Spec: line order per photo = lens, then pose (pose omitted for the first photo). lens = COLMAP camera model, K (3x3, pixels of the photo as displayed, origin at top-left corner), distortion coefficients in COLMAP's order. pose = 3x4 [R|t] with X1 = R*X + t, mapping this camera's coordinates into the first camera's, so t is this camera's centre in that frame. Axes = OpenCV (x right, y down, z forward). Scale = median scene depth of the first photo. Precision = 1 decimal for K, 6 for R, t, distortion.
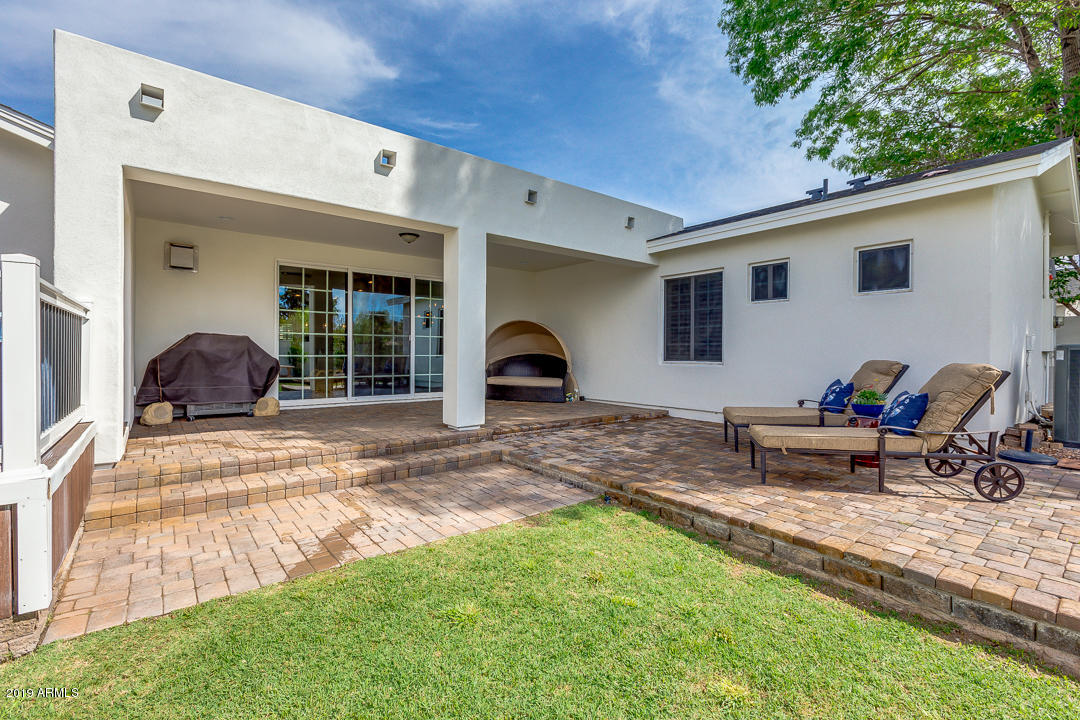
lens RADIAL K [[482.8, 0, 540.0], [0, 482.8, 354.1], [0, 0, 1]] dist [-0.000855, -0.000205]
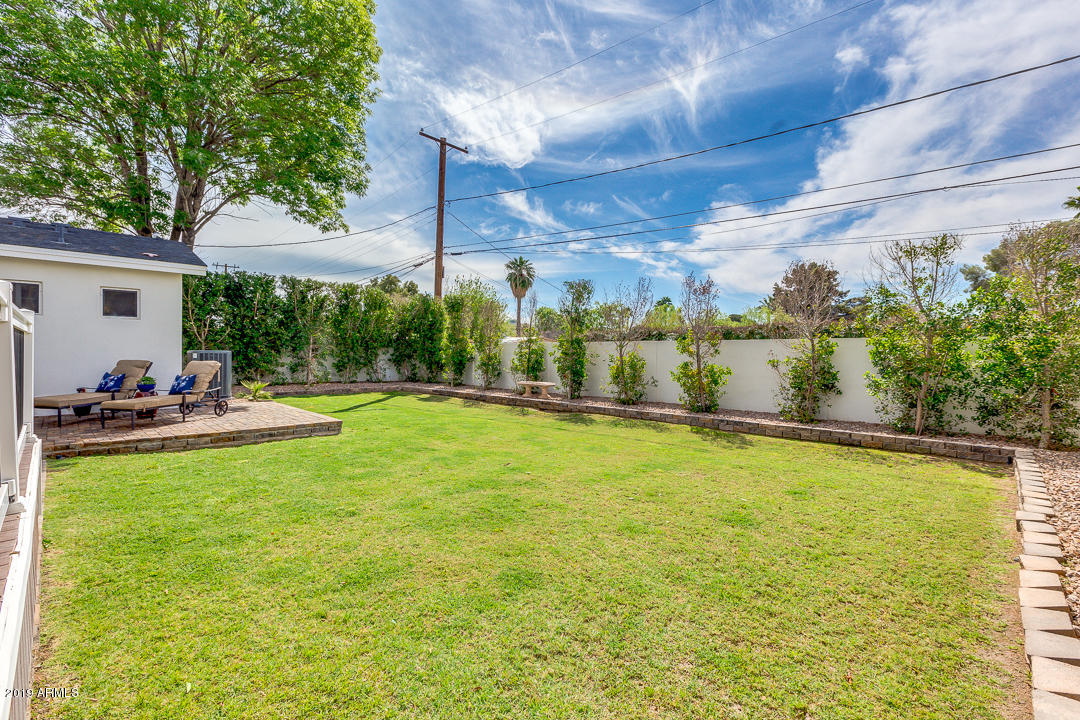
lens RADIAL K [[501.4, 0, 537.4], [0, 501.4, 357.2], [0, 0, 1]] dist [-0.003539, -0.000470]
pose [[-0.112245, -0.013129, 0.993594, -1.050687], [-0.004768, 0.999908, 0.012673, -0.022051], [-0.993669, -0.003315, -0.112297, -0.193947]]
